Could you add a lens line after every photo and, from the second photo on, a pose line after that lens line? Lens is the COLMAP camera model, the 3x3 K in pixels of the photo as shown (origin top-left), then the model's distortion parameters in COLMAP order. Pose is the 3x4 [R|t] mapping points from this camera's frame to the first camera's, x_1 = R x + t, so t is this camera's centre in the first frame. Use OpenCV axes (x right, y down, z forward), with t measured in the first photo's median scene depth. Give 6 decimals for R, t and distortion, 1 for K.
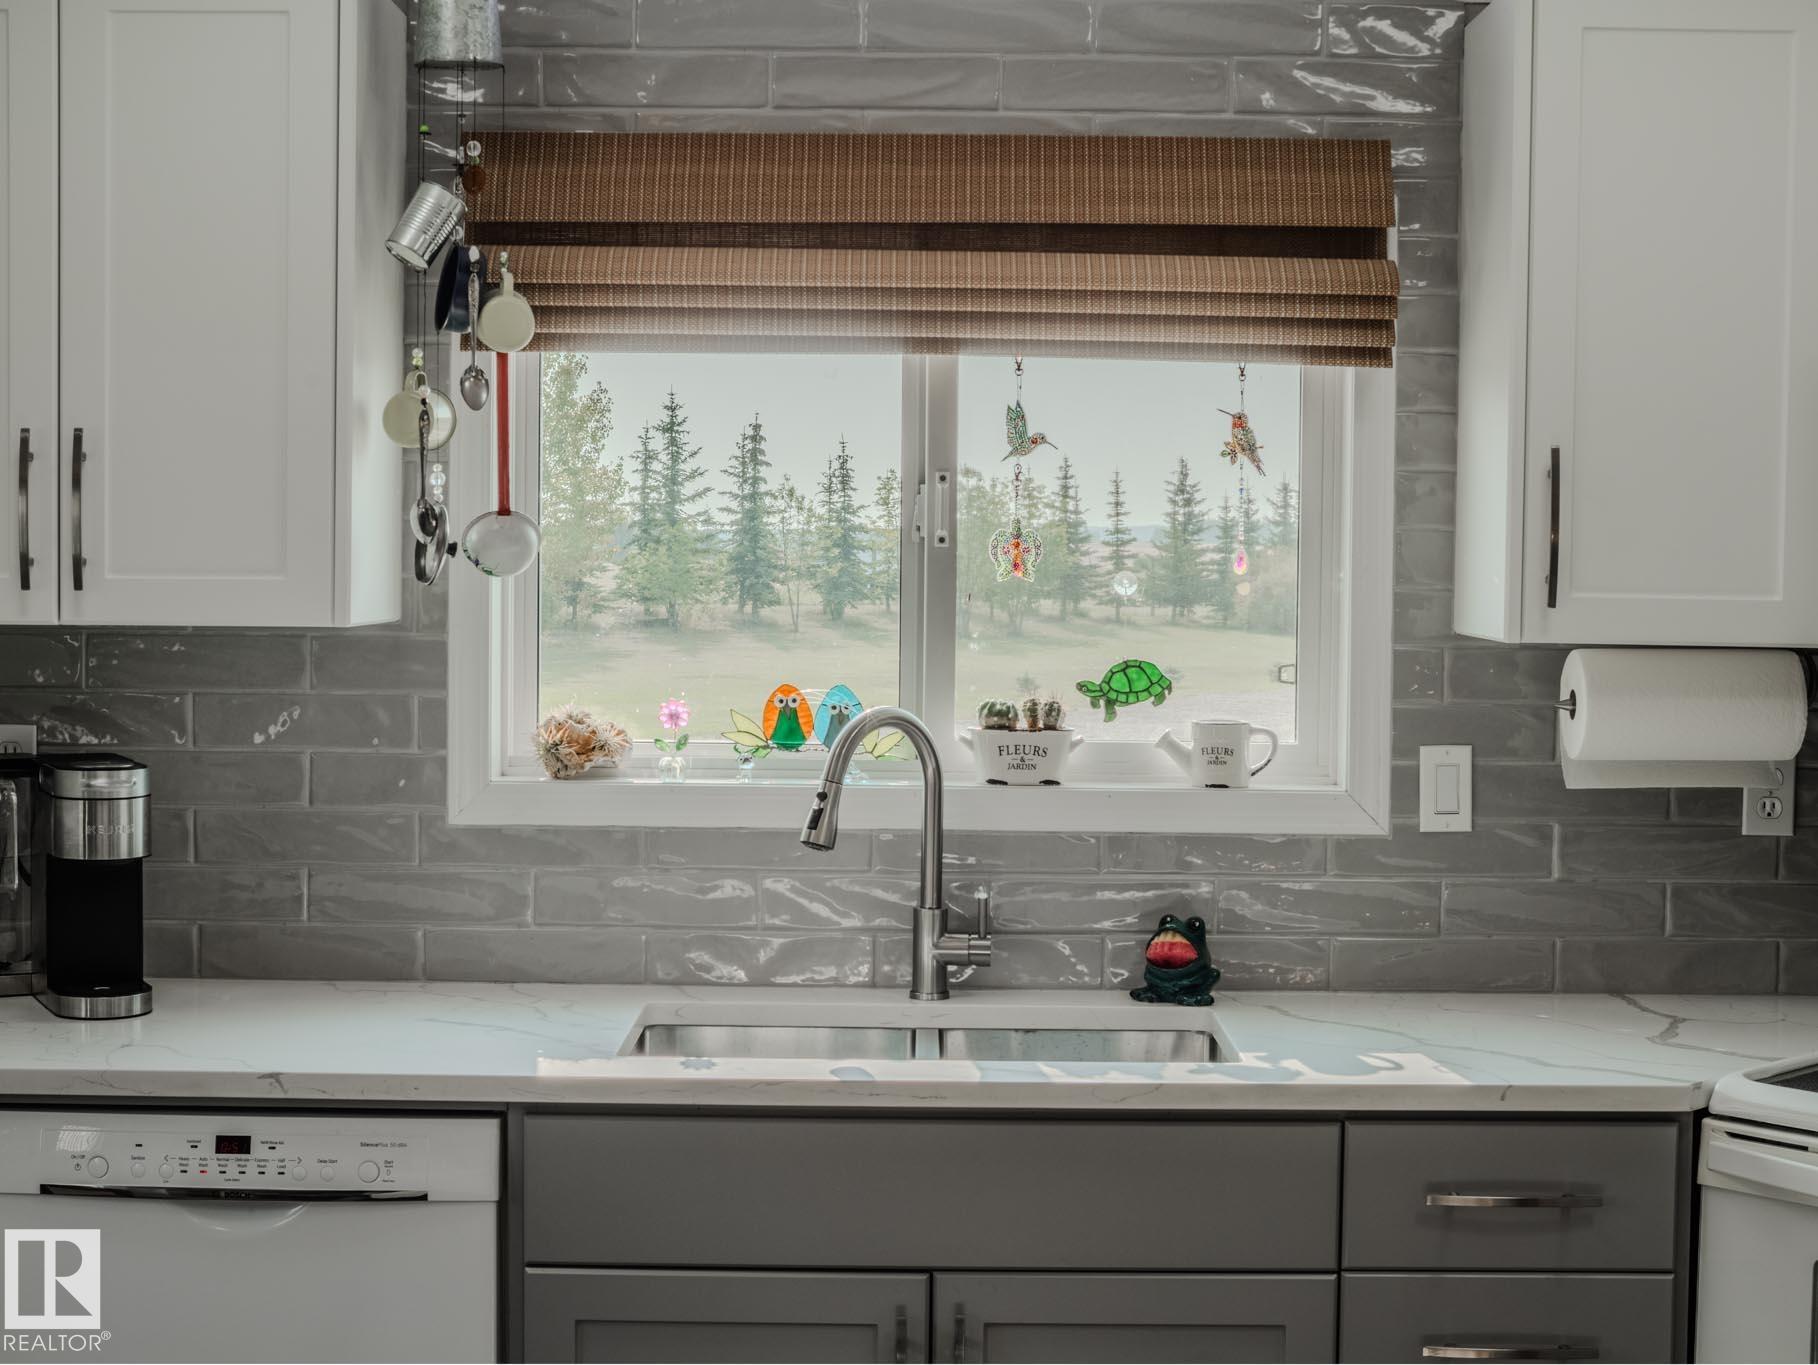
lens RADIAL K [[2792.2, 0, 909.0], [0, 2792.2, 682.5], [0, 0, 1]] dist [-0.236720, 0.888475]
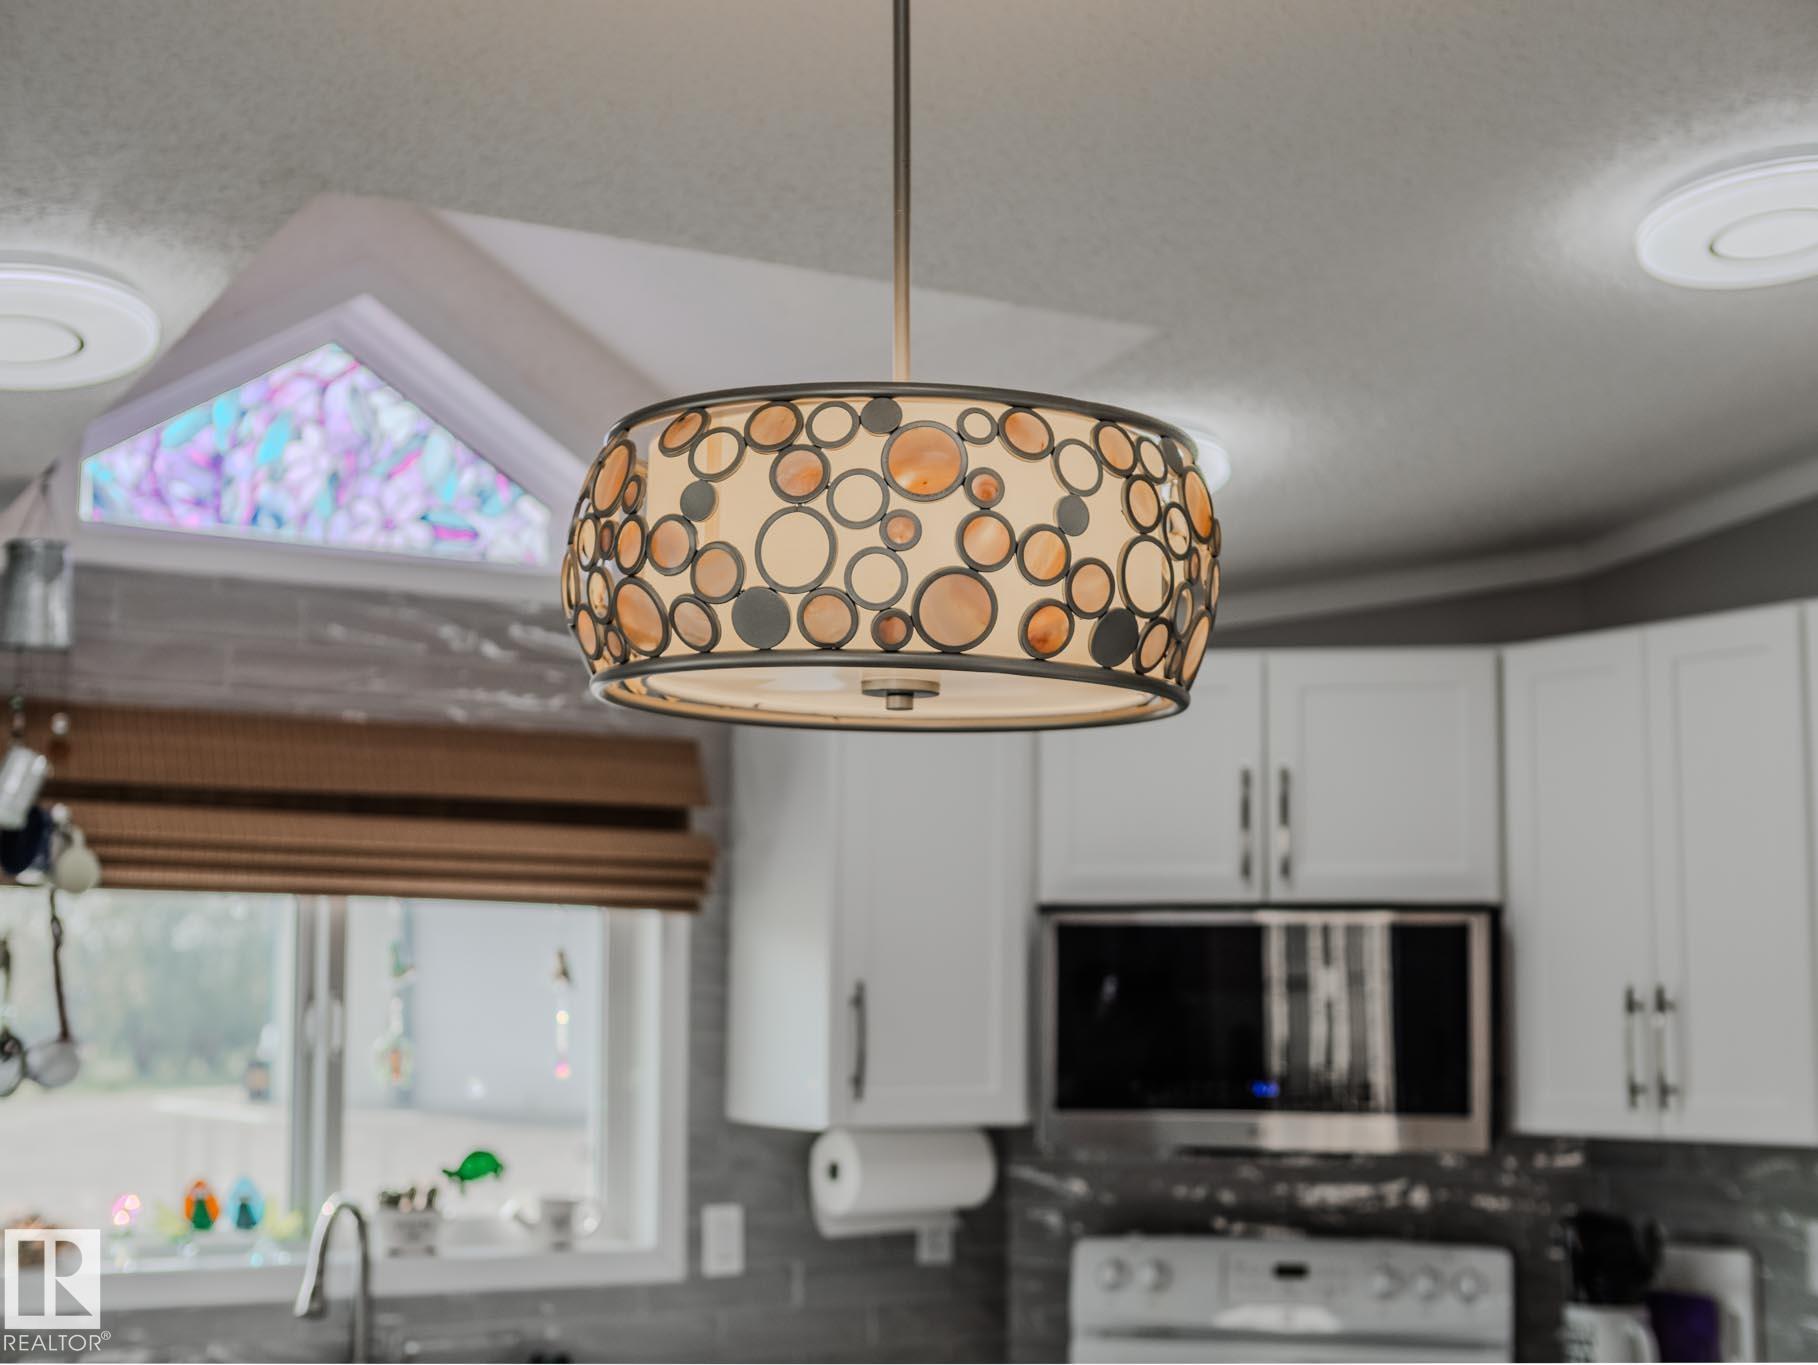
lens RADIAL K [[2792.2, 0, 909.0], [0, 2792.2, 682.5], [0, 0, 1]] dist [-0.236720, 0.888475]
pose [[0.834559, 0.057559, 0.547903, -0.453504], [0.037466, 0.986295, -0.160682, -0.007560], [-0.549642, 0.154627, 0.820965, -0.144827]]
